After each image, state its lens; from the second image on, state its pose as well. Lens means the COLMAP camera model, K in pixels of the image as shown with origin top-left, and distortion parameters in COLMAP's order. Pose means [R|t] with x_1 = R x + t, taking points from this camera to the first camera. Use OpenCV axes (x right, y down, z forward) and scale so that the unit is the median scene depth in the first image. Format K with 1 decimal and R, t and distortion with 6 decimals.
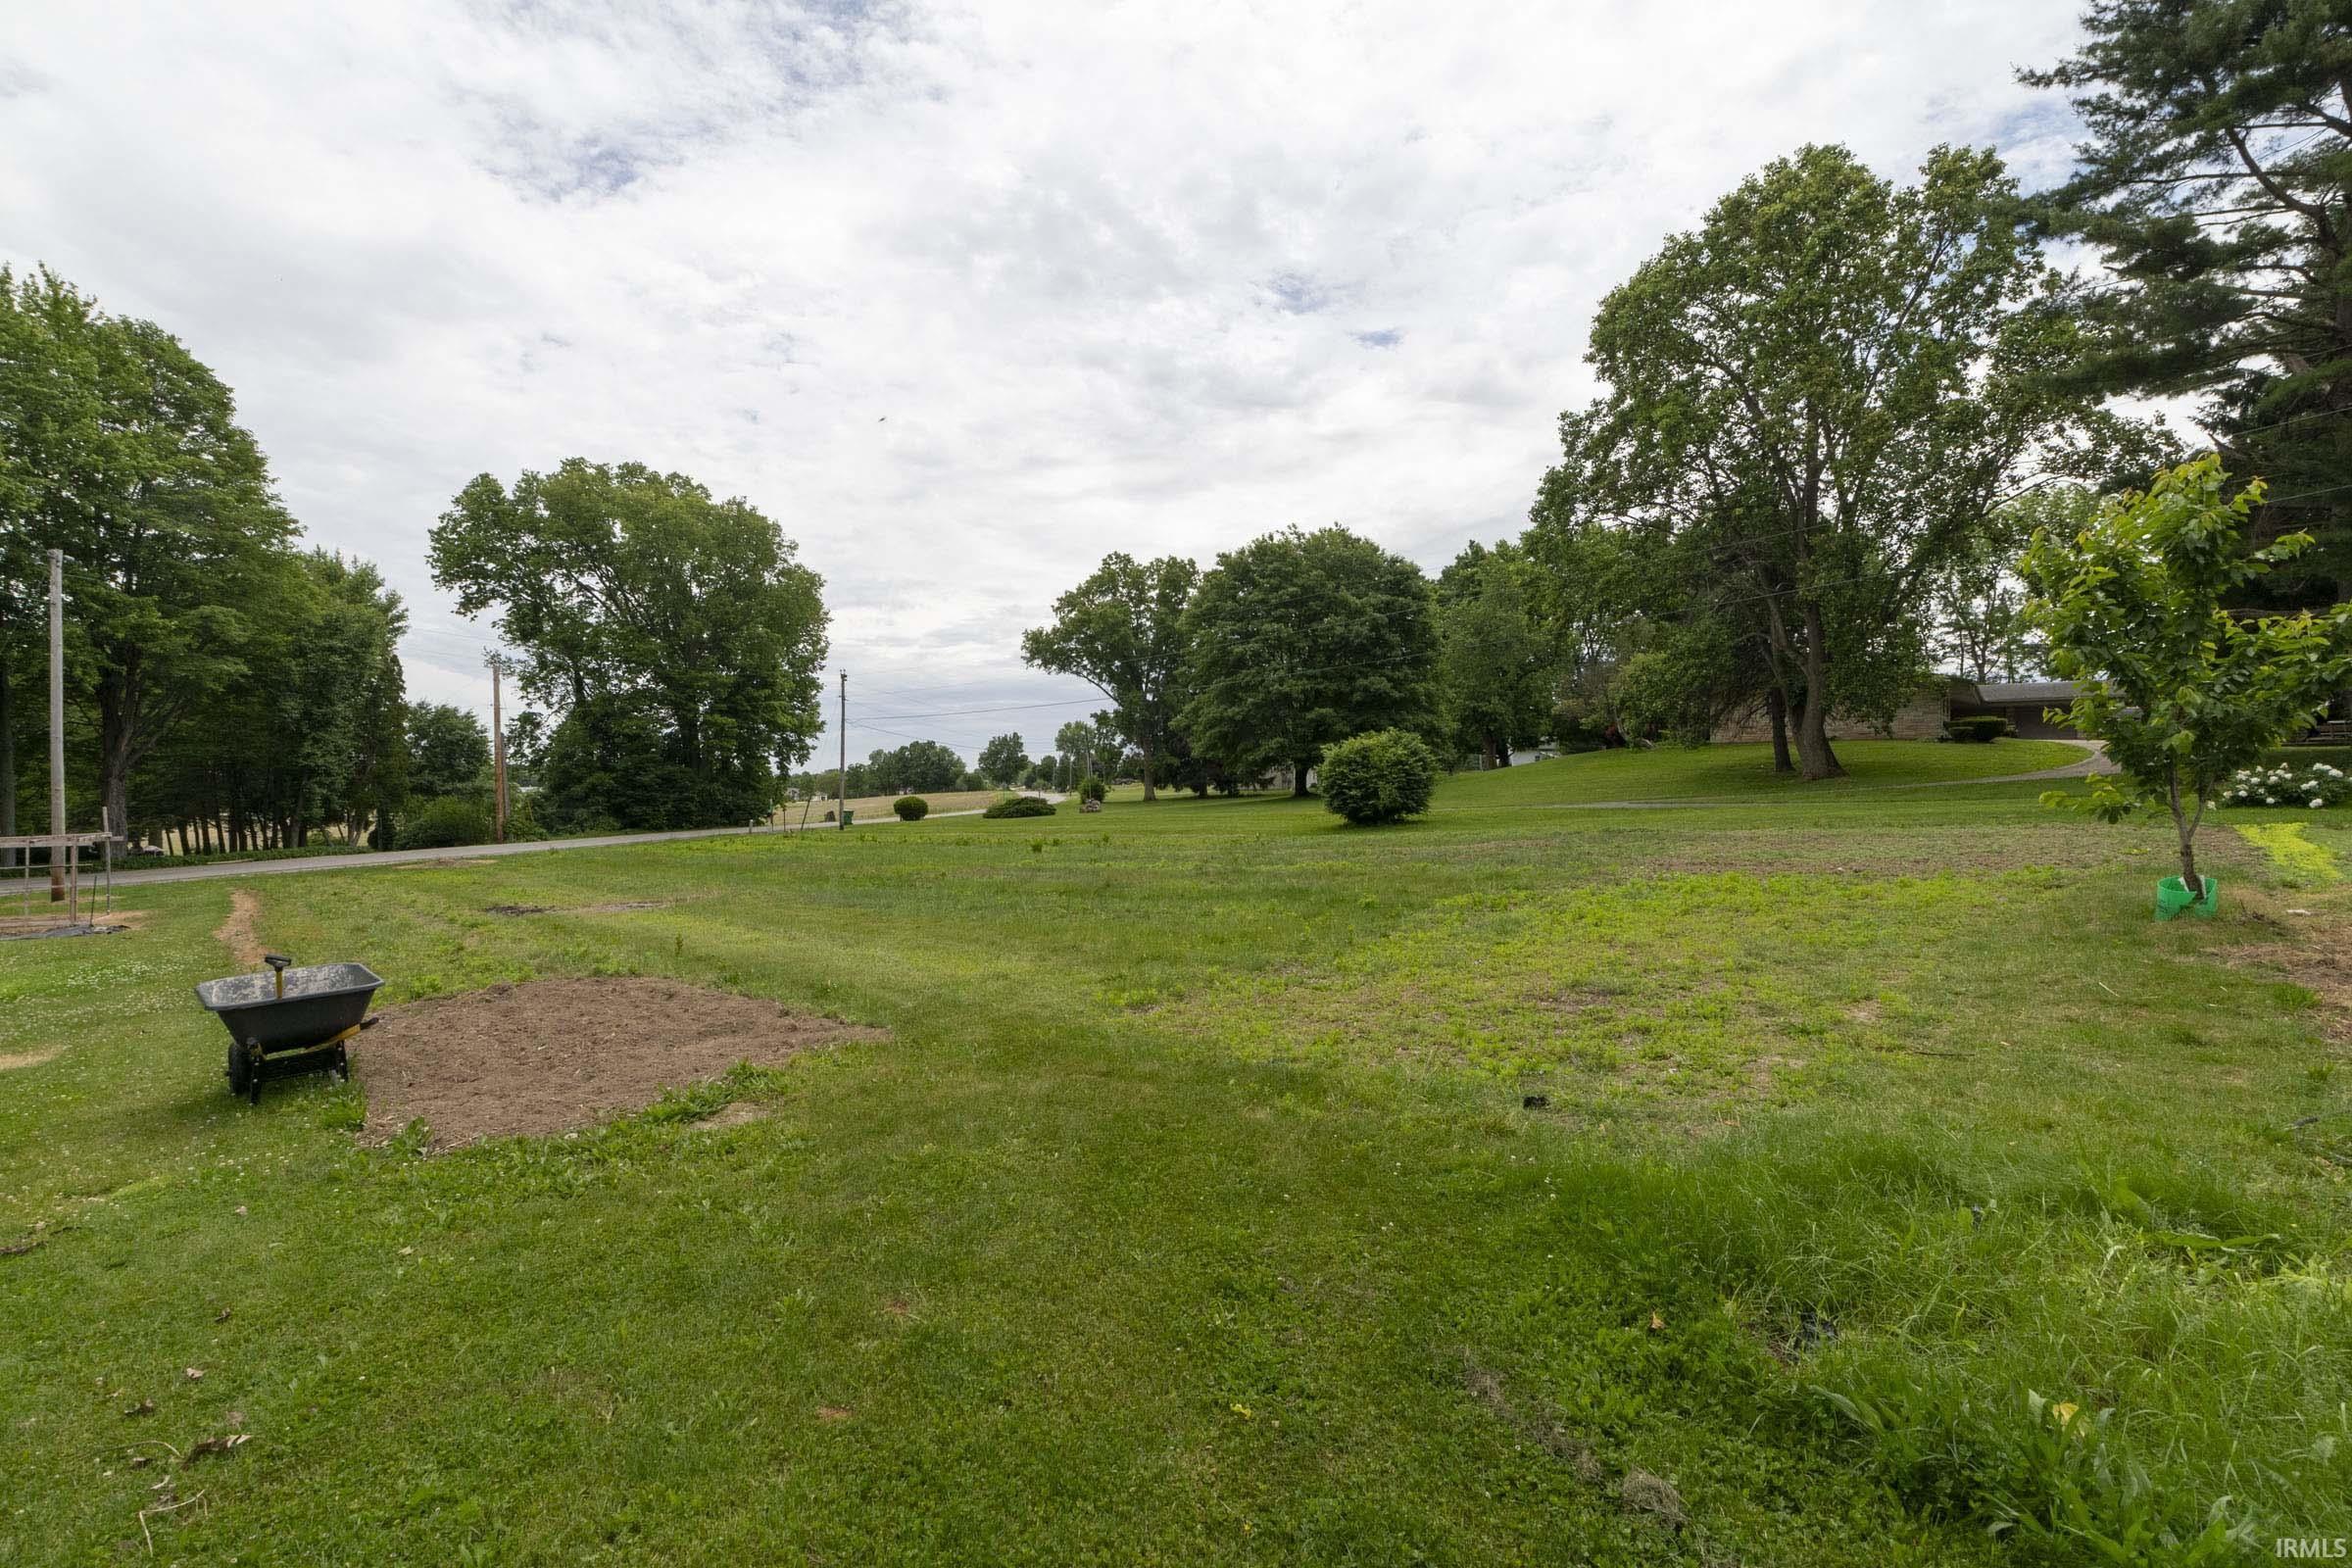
lens RADIAL K [[1025.7, 0, 1133.5], [0, 1025.7, 778.8], [0, 0, 1]] dist [-0.002980, -0.000760]
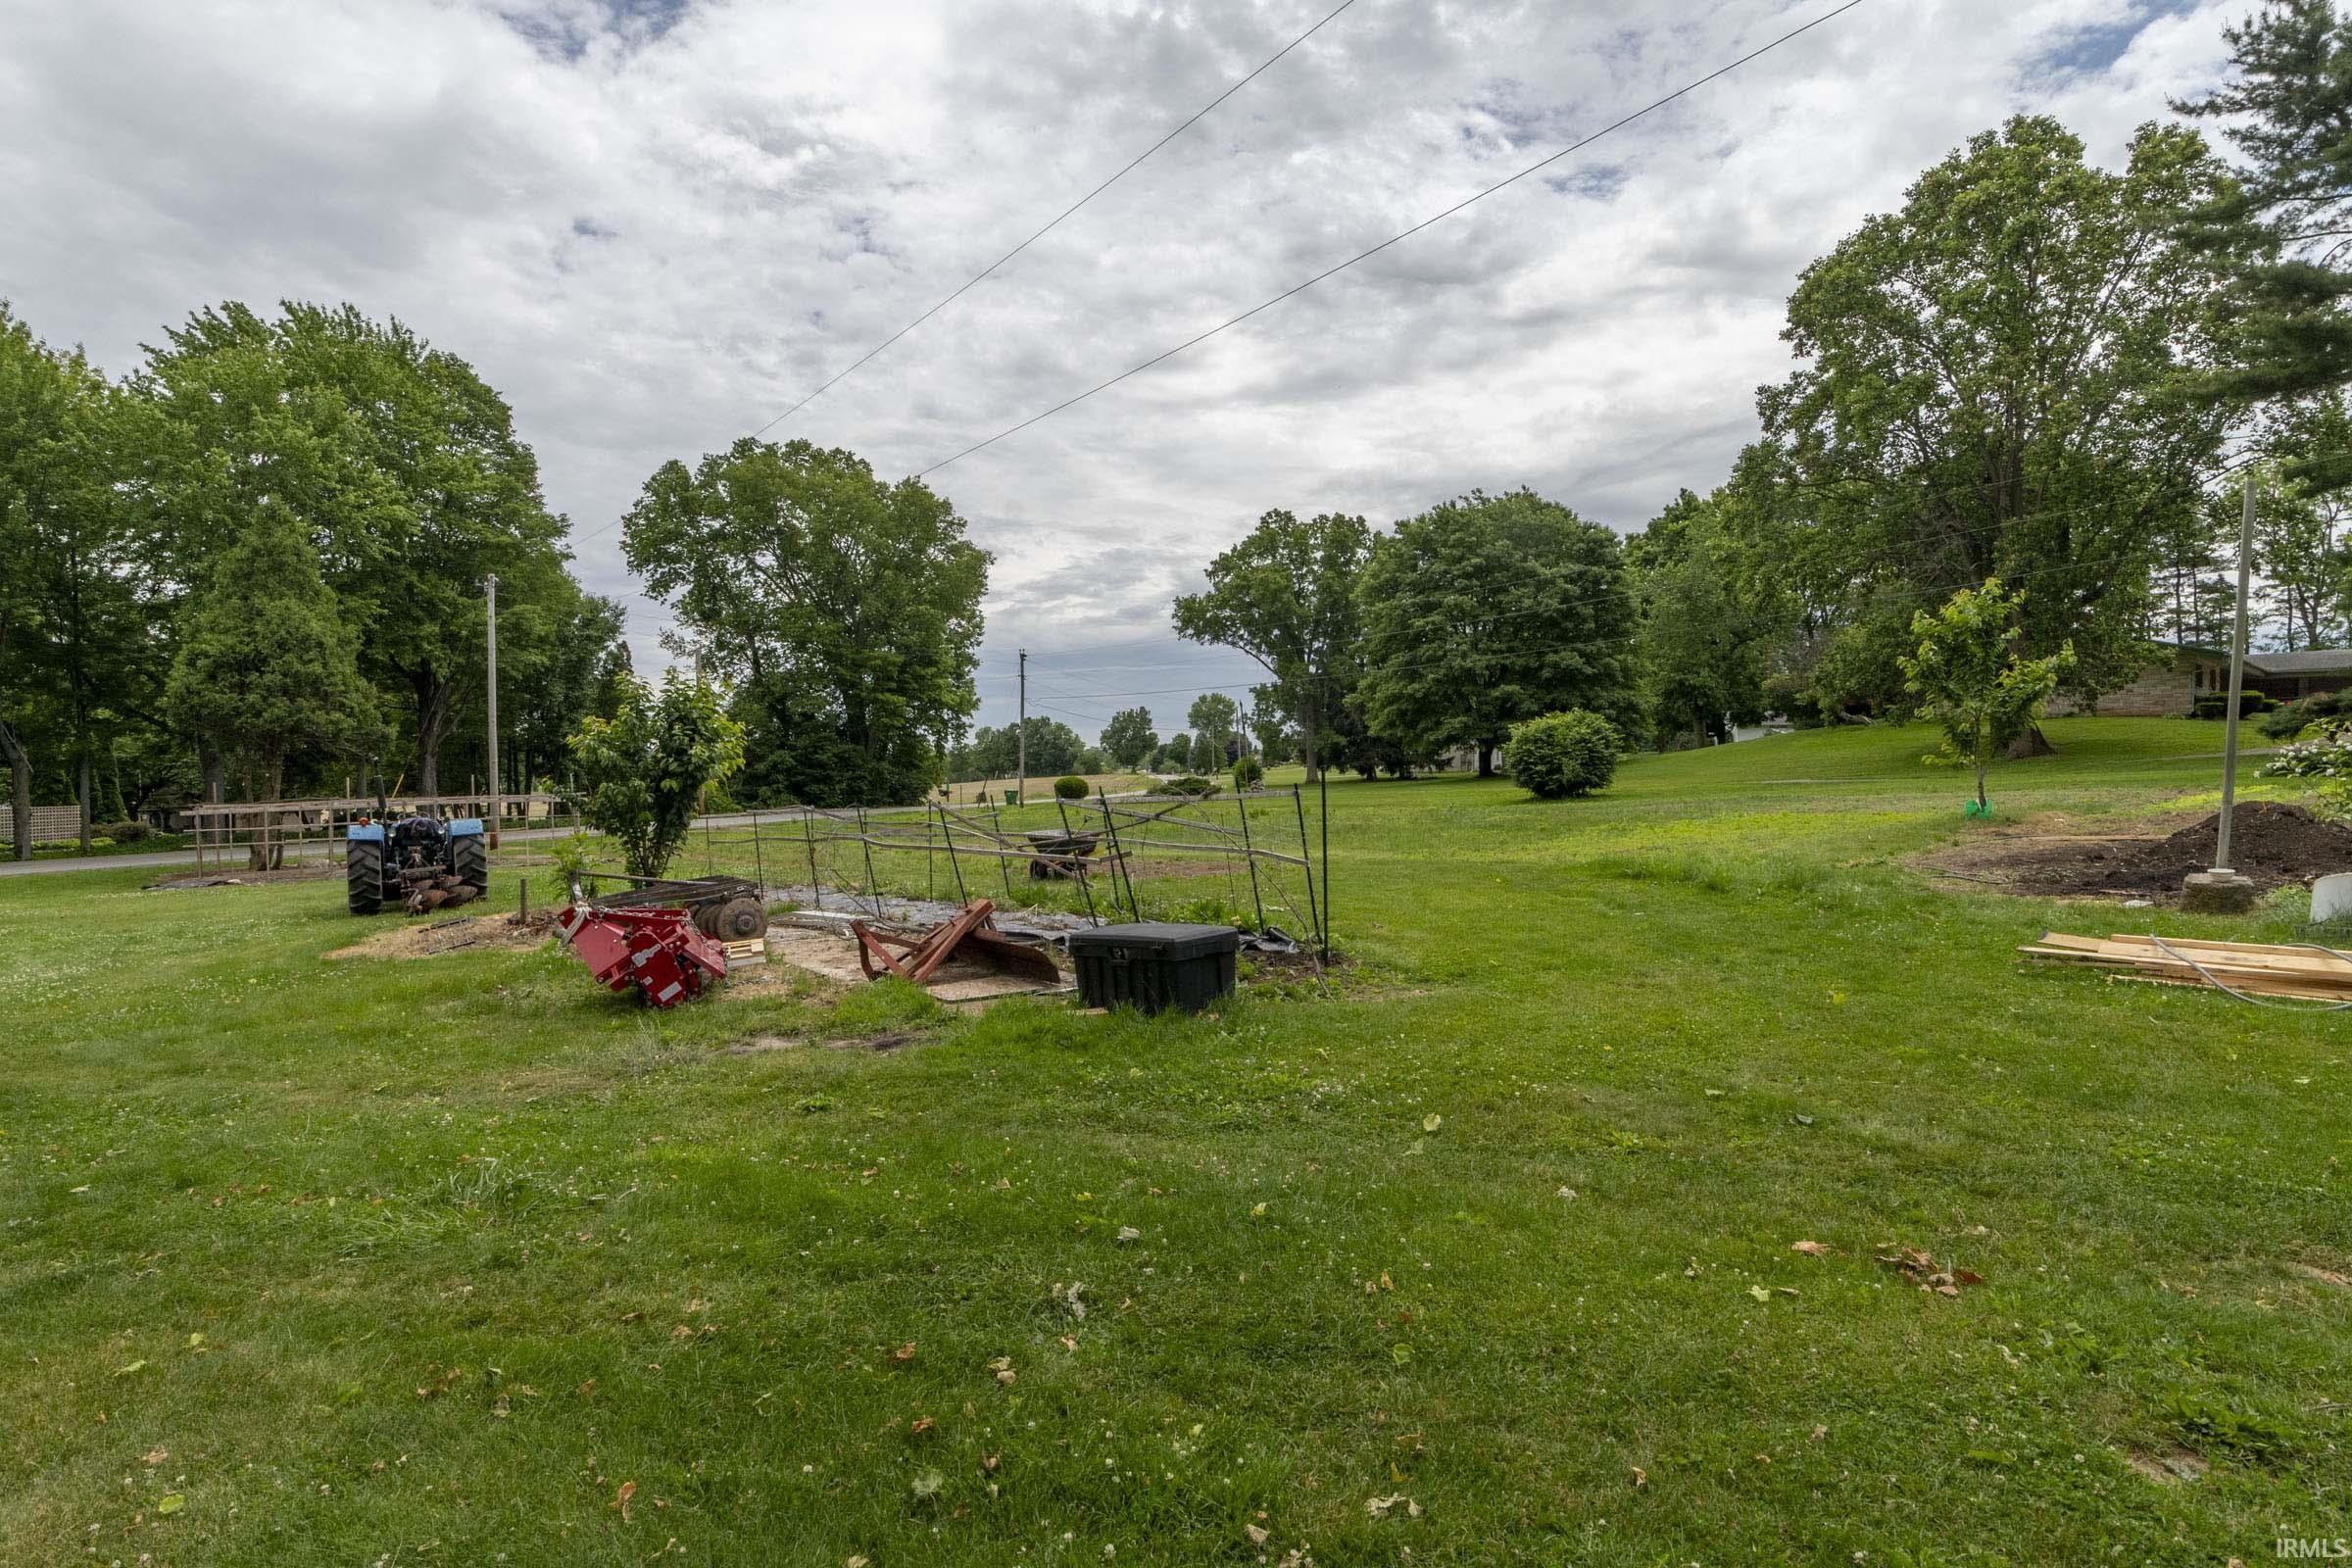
lens RADIAL K [[1196.6, 0, 1153.2], [0, 1196.6, 771.4], [0, 0, 1]] dist [0.002249, 0.000927]
pose [[0.994454, 0.002062, -0.105151, -0.025841], [-0.001115, 0.999958, 0.009066, 0.002454], [0.105165, -0.008898, 0.994415, -0.133327]]
